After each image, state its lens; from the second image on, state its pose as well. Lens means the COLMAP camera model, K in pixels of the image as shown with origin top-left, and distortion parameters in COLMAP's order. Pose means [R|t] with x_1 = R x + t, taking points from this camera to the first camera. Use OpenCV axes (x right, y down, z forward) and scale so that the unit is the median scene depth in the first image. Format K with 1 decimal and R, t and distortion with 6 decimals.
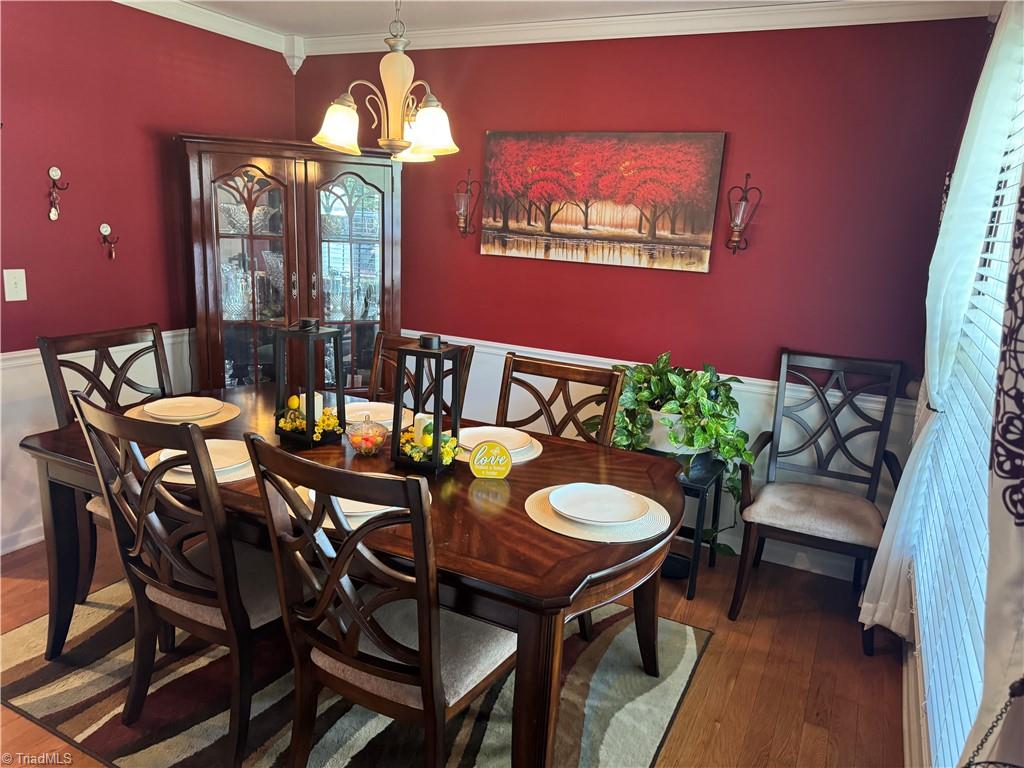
lens RADIAL K [[726.2, 0, 515.4], [0, 726.2, 390.5], [0, 0, 1]] dist [0.067031, -0.086394]
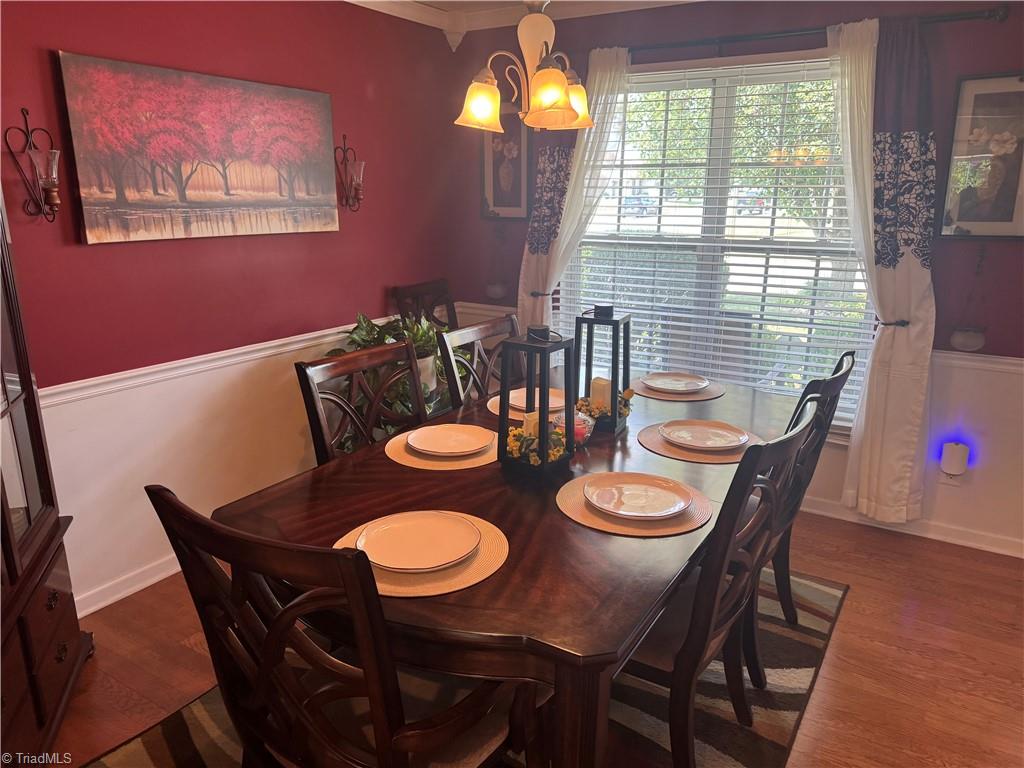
lens RADIAL K [[726.2, 0, 515.8], [0, 726.2, 385.6], [0, 0, 1]] dist [0.067031, -0.086394]
pose [[0.085466, -0.308617, 0.947339, -0.729178], [0.232429, 0.930760, 0.282247, -0.179611], [-0.968851, 0.196066, 0.151280, 0.601746]]
